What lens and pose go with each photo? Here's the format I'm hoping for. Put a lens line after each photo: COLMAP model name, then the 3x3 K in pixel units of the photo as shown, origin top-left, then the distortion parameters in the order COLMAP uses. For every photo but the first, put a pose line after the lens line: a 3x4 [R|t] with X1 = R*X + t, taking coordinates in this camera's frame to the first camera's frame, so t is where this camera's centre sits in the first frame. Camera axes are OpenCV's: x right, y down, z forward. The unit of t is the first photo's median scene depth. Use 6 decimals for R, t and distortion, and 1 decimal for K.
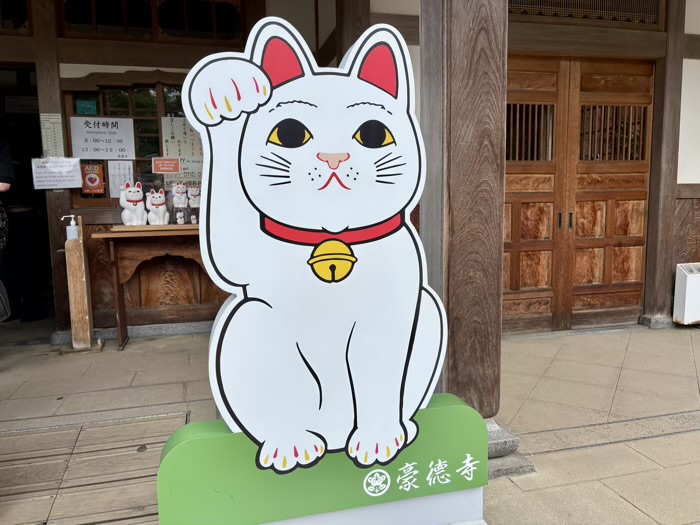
lens RADIAL K [[529.9, 0, 350.0], [0, 529.9, 262.5], [0, 0, 1]] dist [0.002837, 0.002428]
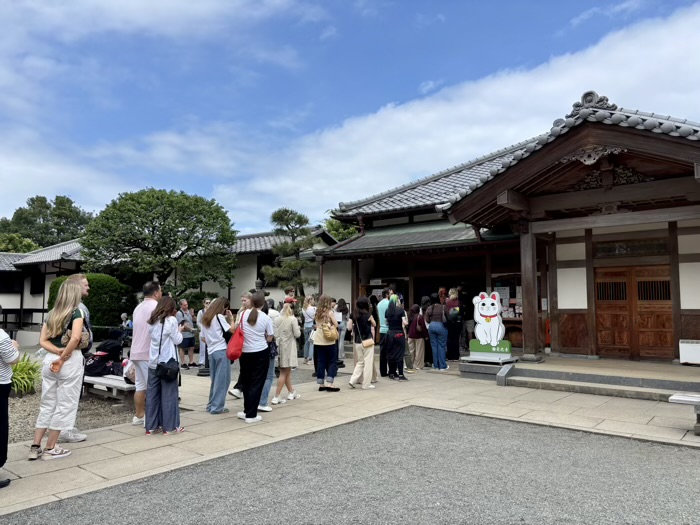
lens RADIAL K [[529.9, 0, 350.0], [0, 529.9, 262.5], [0, 0, 1]] dist [0.002837, 0.002428]
pose [[0.586738, -0.049134, -0.808285, 2.958423], [-0.106109, 0.984886, -0.136895, 0.262870], [0.802795, 0.166088, 0.572656, -3.061926]]
